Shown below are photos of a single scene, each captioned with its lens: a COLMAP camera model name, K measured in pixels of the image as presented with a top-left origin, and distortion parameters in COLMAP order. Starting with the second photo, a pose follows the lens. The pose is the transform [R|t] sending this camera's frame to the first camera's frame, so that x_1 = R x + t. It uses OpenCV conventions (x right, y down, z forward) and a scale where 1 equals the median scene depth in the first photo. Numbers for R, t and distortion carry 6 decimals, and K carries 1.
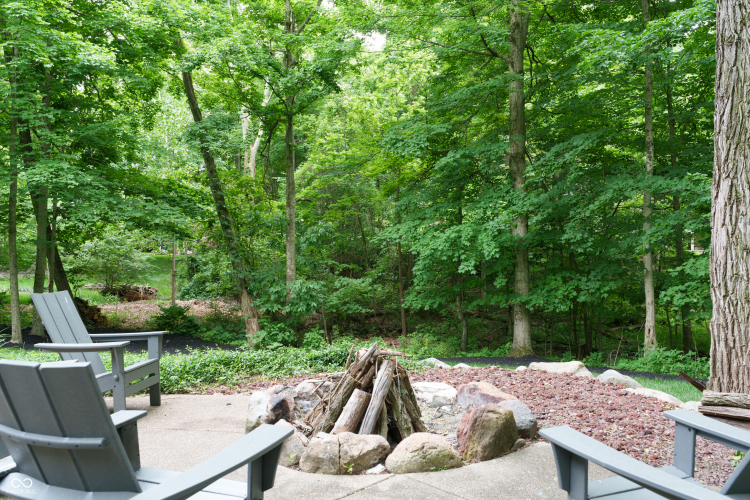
lens RADIAL K [[611.6, 0, 377.8], [0, 611.6, 248.4], [0, 0, 1]] dist [-0.006123, -0.002178]
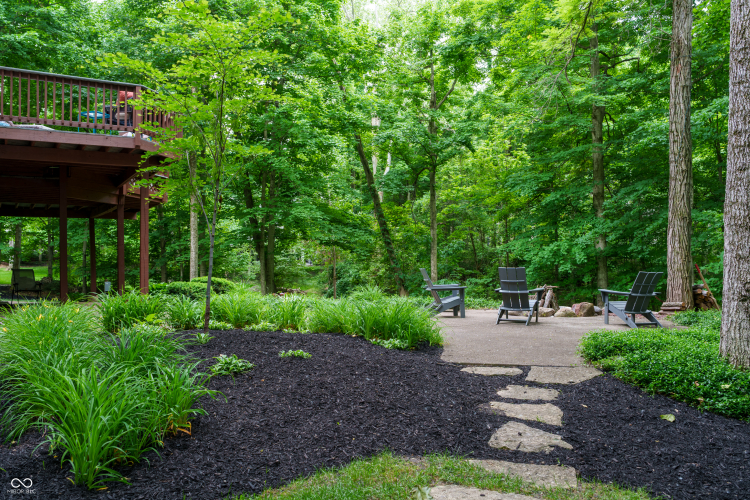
lens RADIAL K [[611.6, 0, 370.7], [0, 611.6, 252.3], [0, 0, 1]] dist [-0.006123, -0.002178]
pose [[0.990221, -0.003769, -0.139455, -0.113809], [0.001522, 0.999867, -0.016211, 0.012242], [0.139498, 0.015840, 0.990096, -0.548470]]
